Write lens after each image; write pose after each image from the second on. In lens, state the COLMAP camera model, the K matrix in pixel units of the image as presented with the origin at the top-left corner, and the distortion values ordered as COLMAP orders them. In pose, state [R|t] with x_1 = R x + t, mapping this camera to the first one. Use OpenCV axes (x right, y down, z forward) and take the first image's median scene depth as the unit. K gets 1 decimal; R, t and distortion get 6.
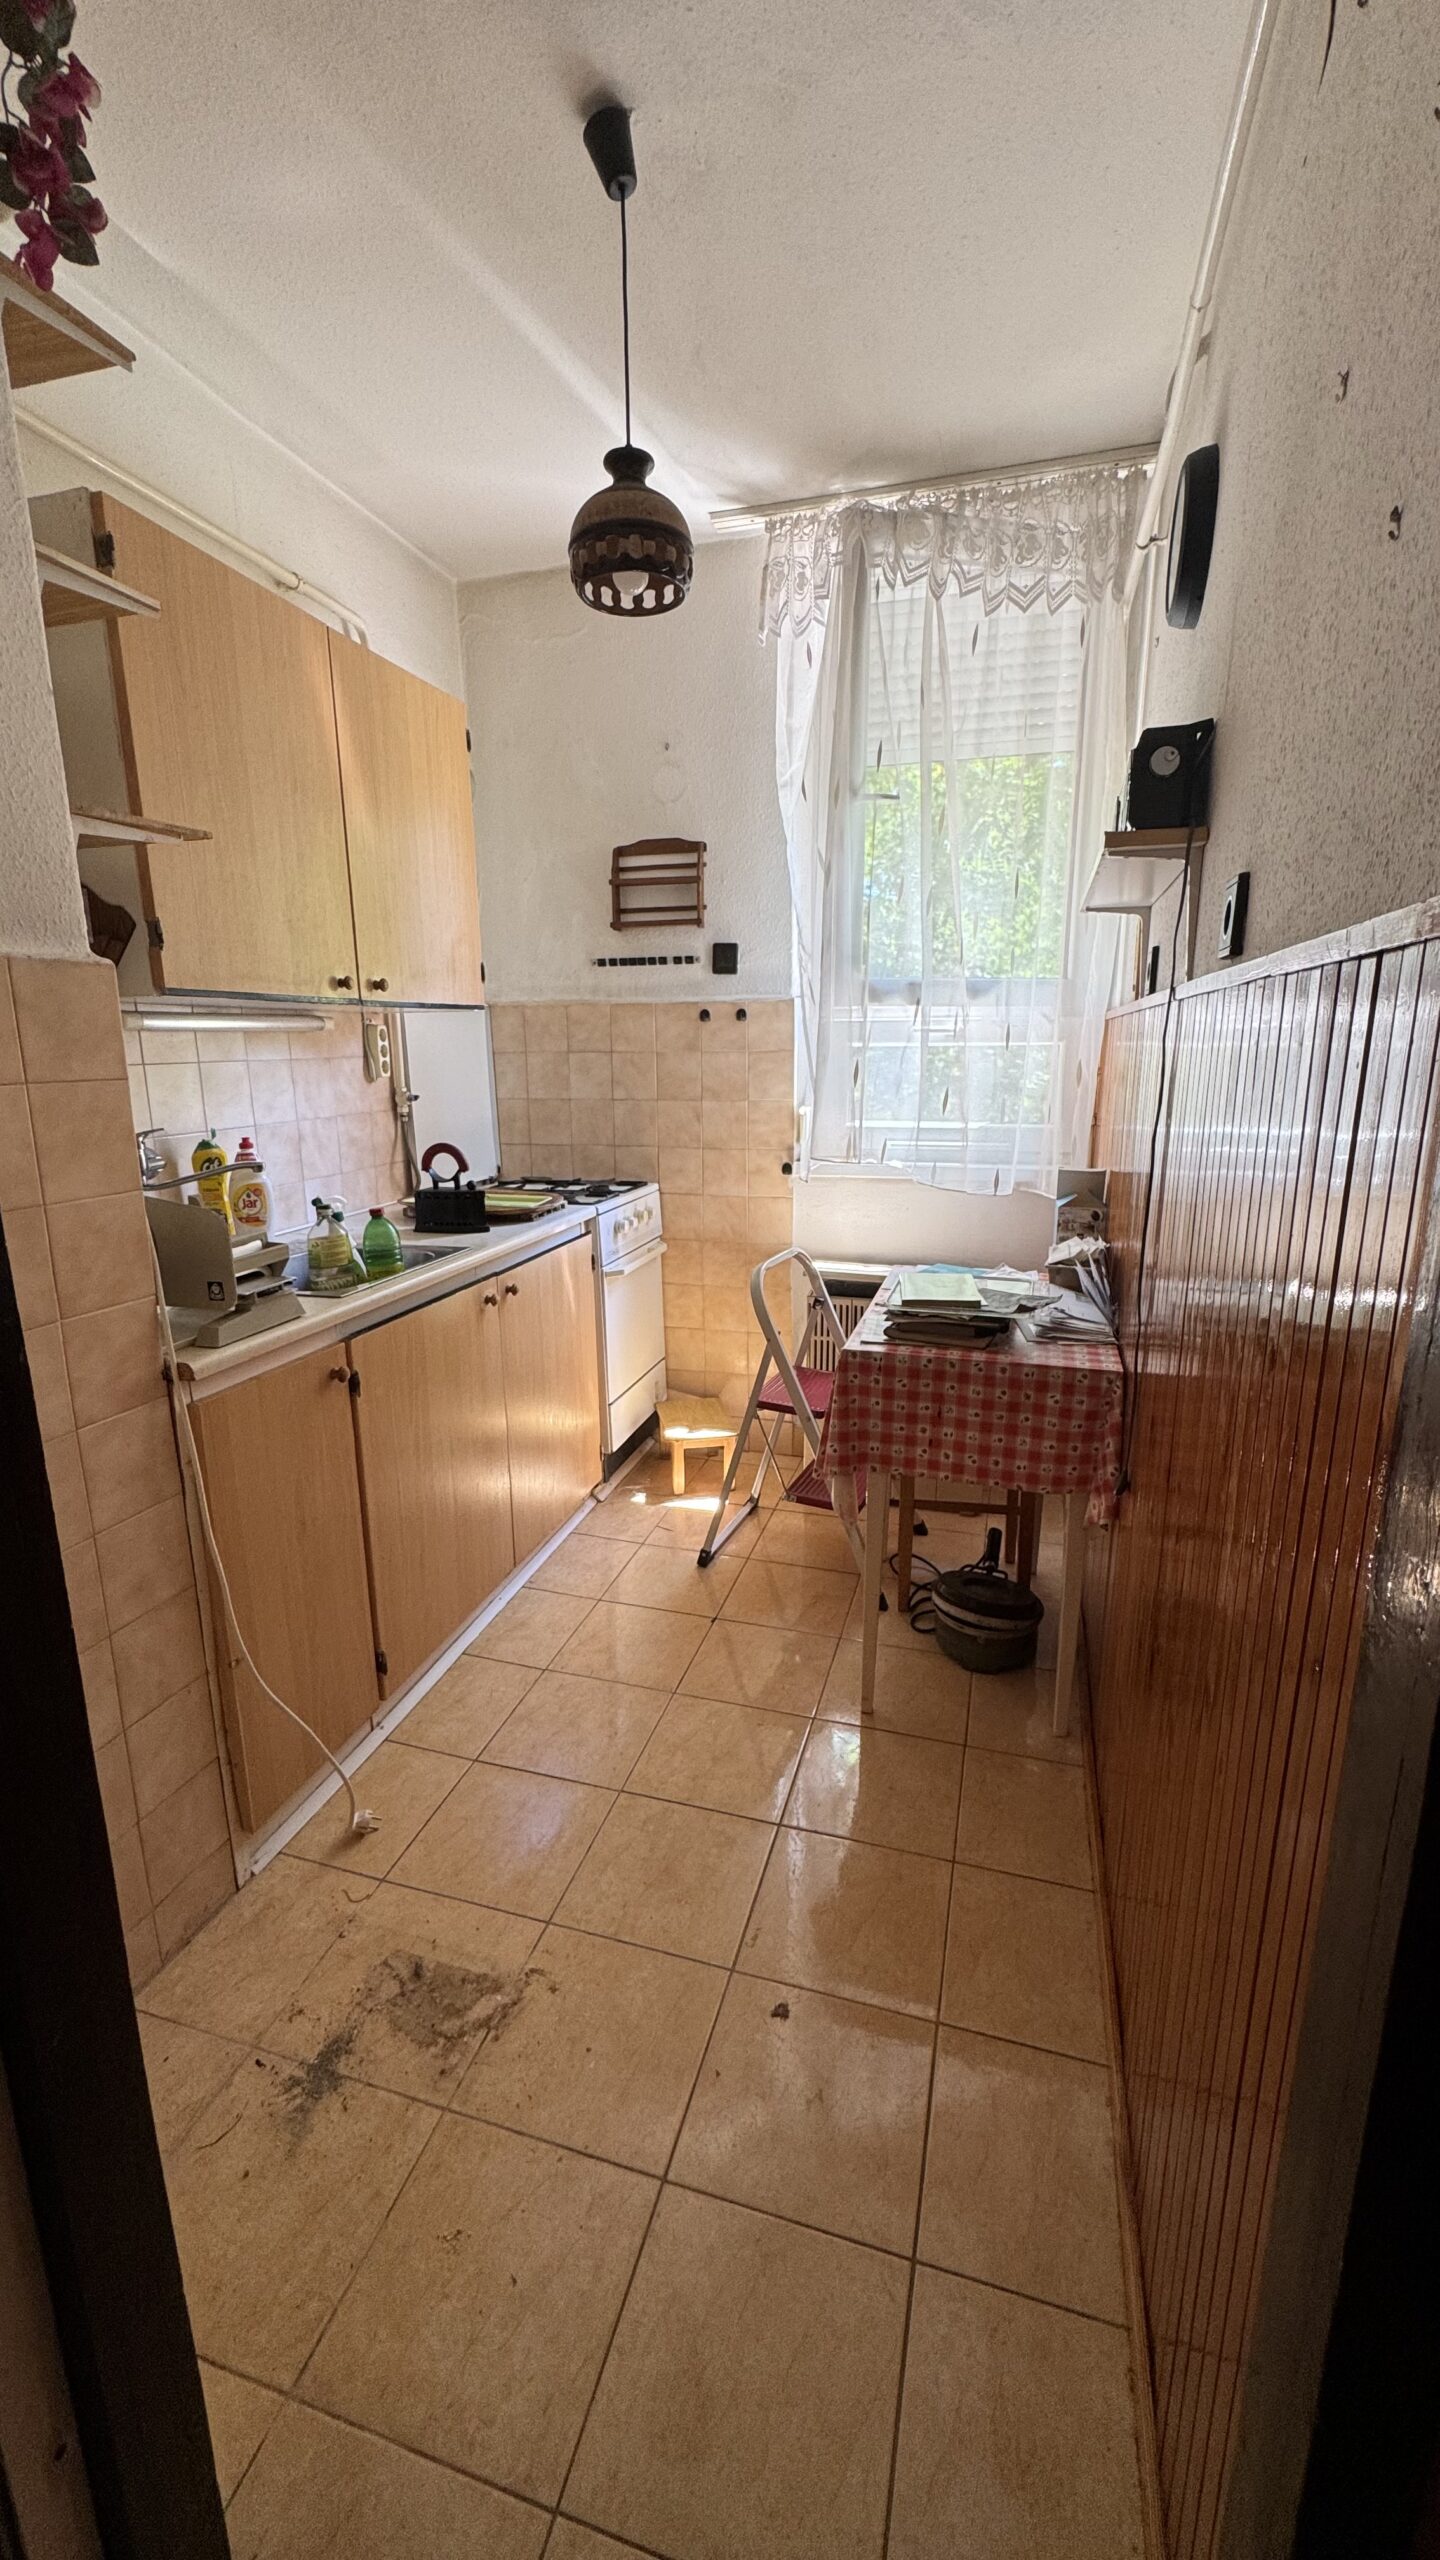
lens RADIAL K [[1027.8, 0, 717.4], [0, 1027.8, 1281.8], [0, 0, 1]] dist [-0.003083, 0.000484]
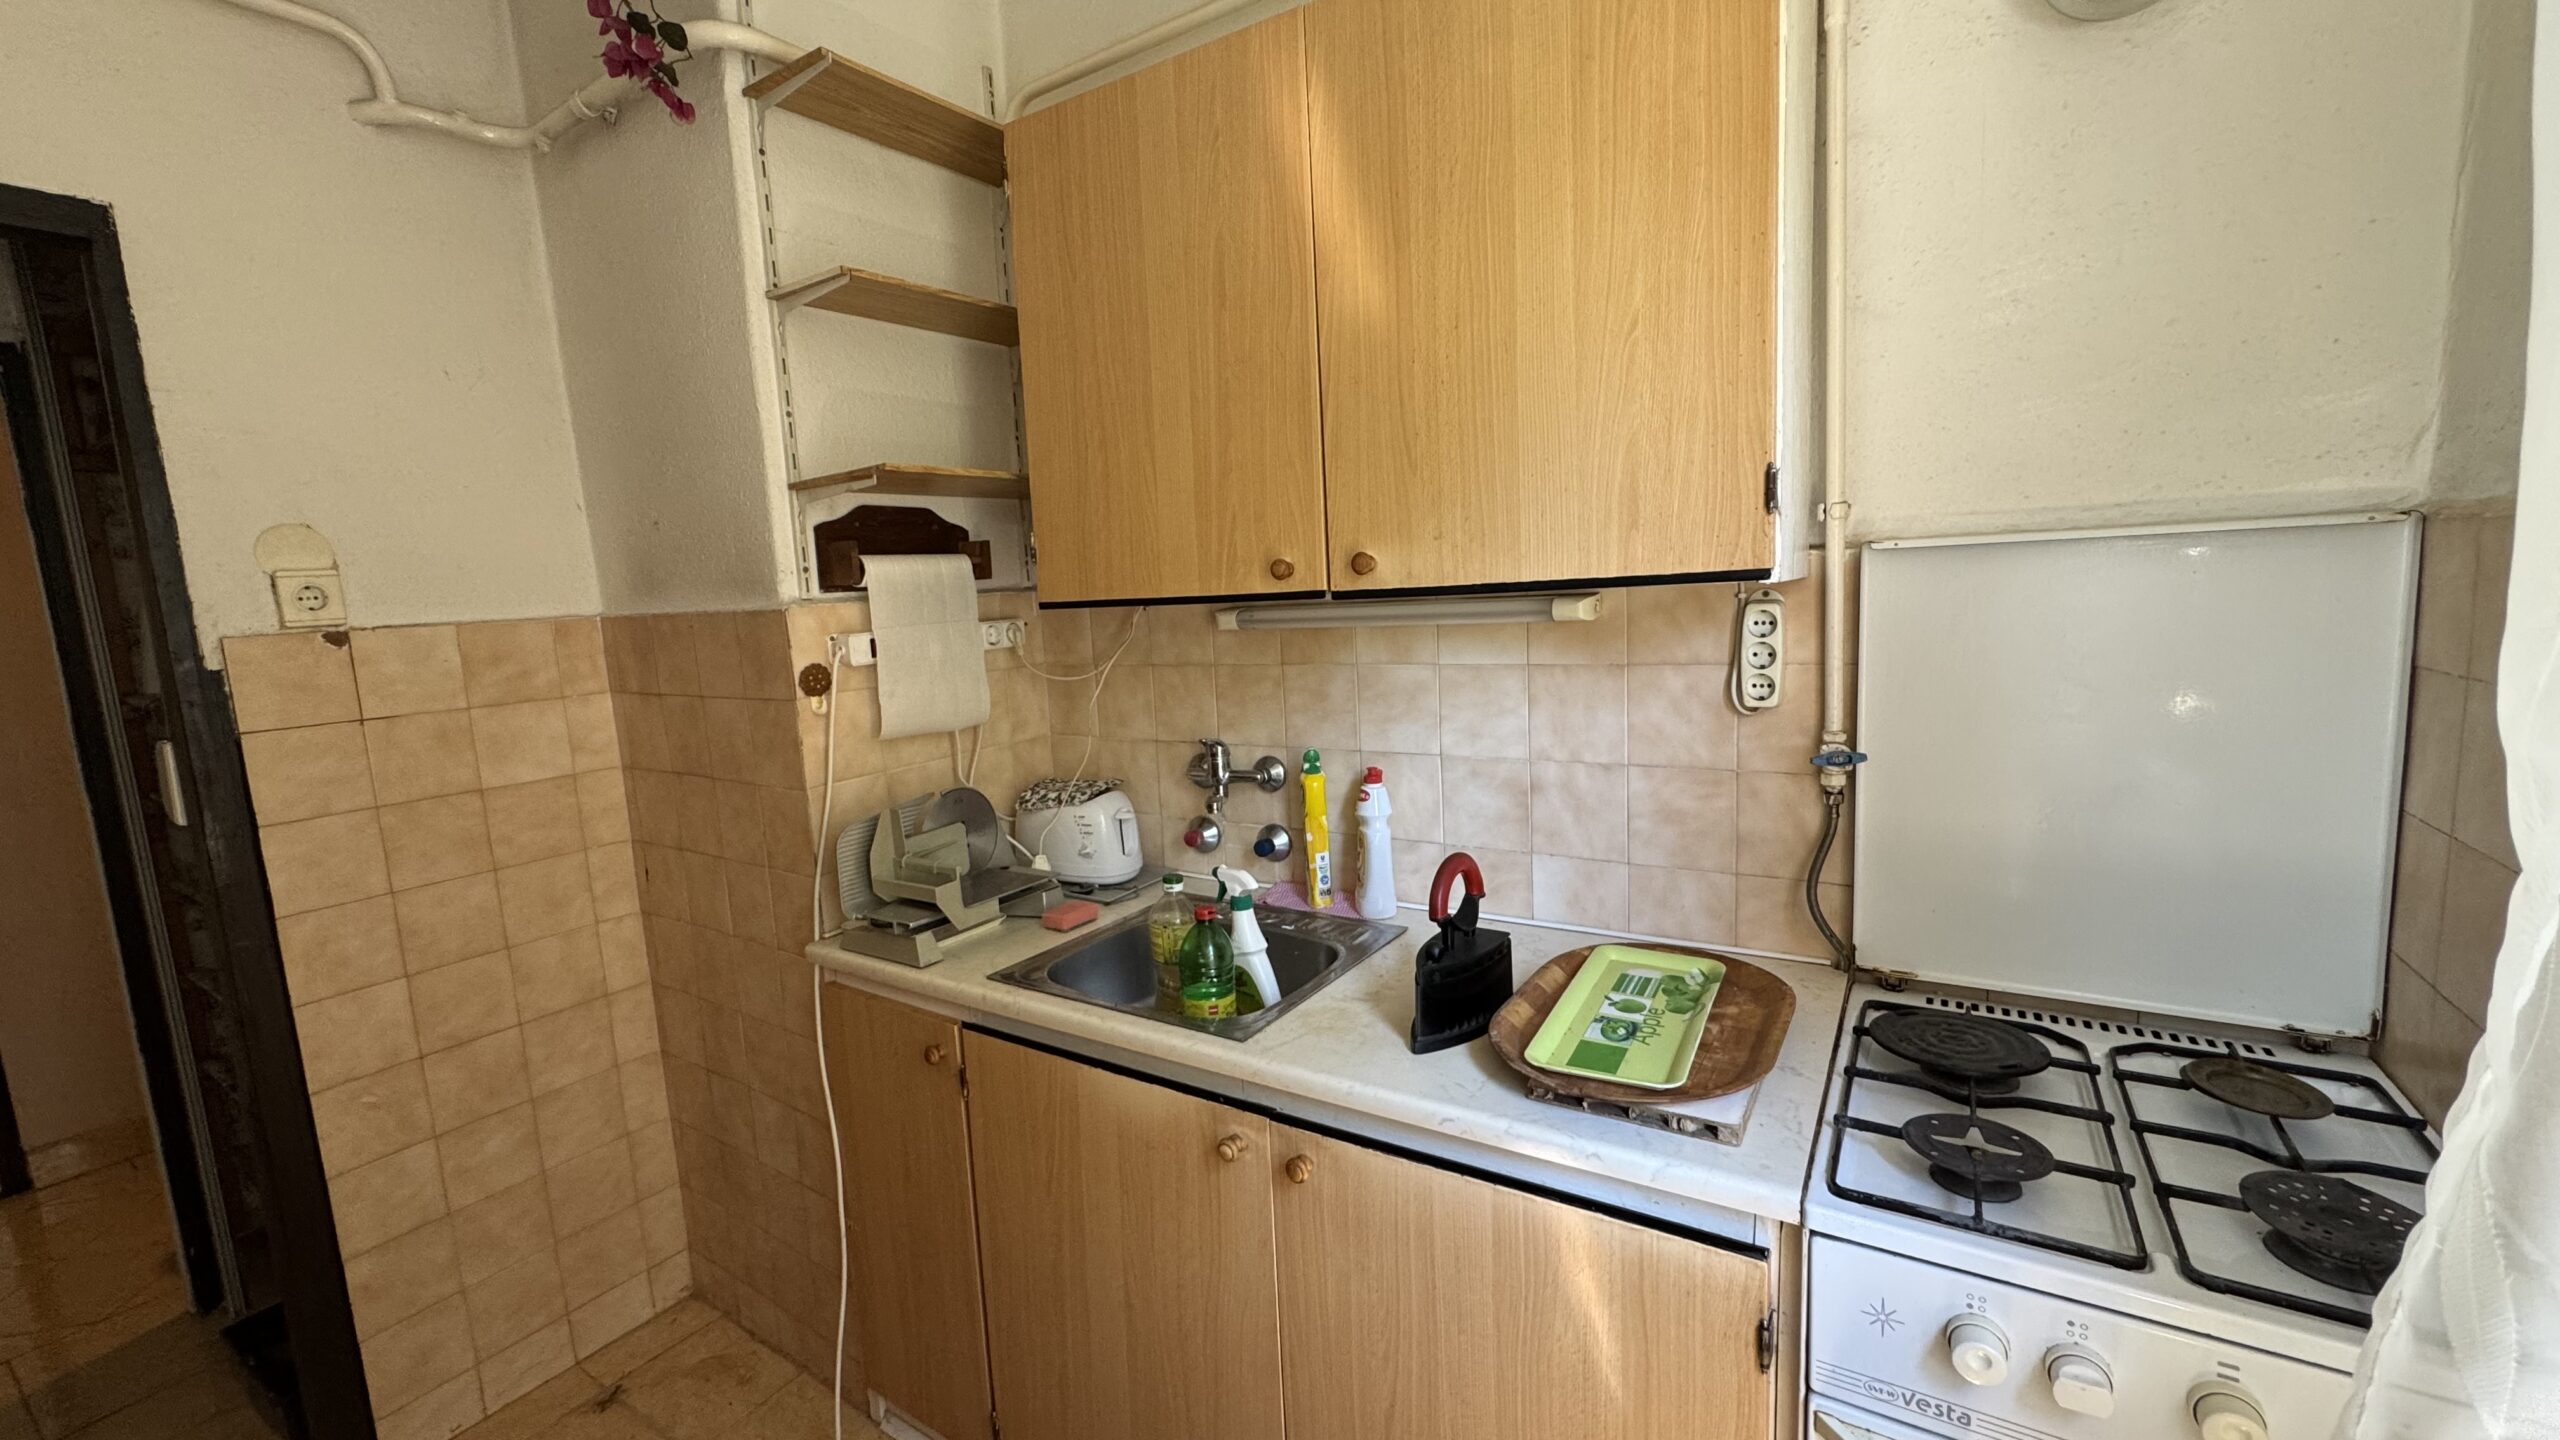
lens RADIAL K [[1027.8, 0, 1281.9], [0, 1027.8, 714.7], [0, 0, 1]] dist [-0.003083, 0.000484]
pose [[-0.268159, 0.140263, -0.953109, 0.217785], [-0.171402, 0.966613, 0.190475, -0.265017], [0.948004, 0.214442, -0.235165, 0.954027]]
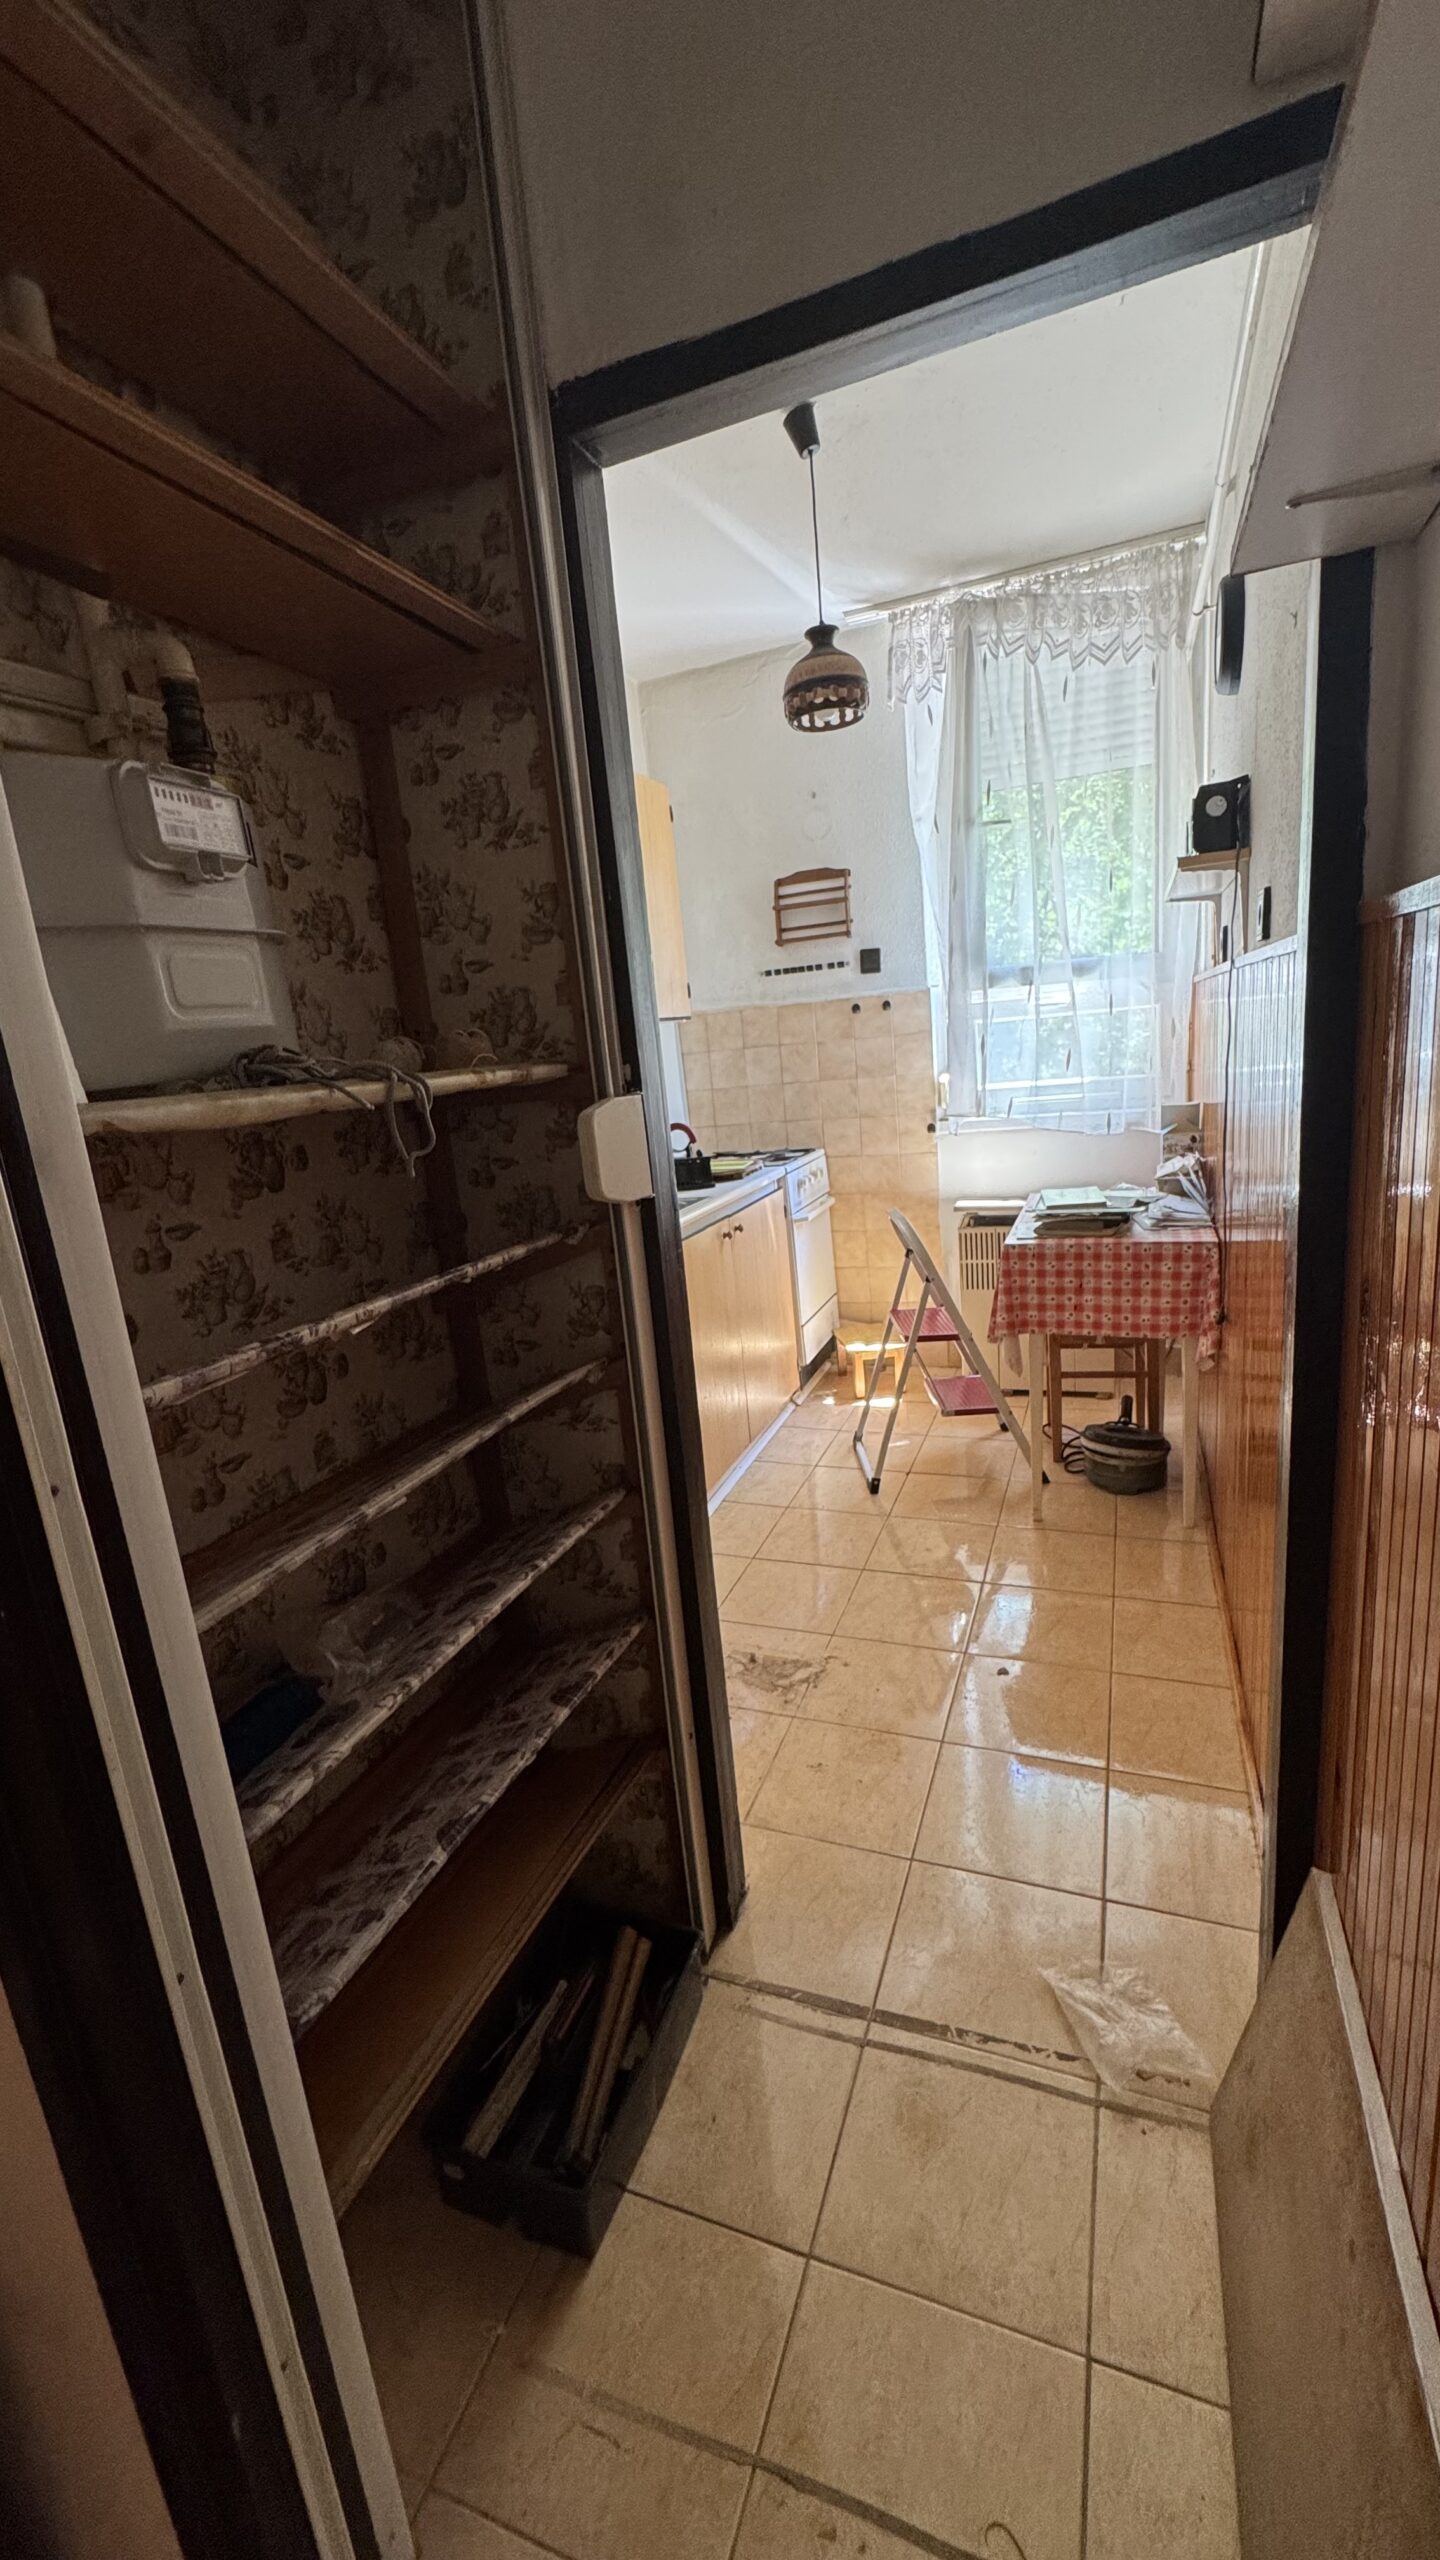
lens RADIAL K [[1027.8, 0, 720.9], [0, 1027.8, 1277.0], [0, 0, 1]] dist [-0.003083, 0.000484]
pose [[0.993426, -0.062787, -0.095721, -0.093138], [0.062764, 0.998023, -0.003253, 0.067670], [0.095736, -0.002776, 0.995403, -0.294151]]
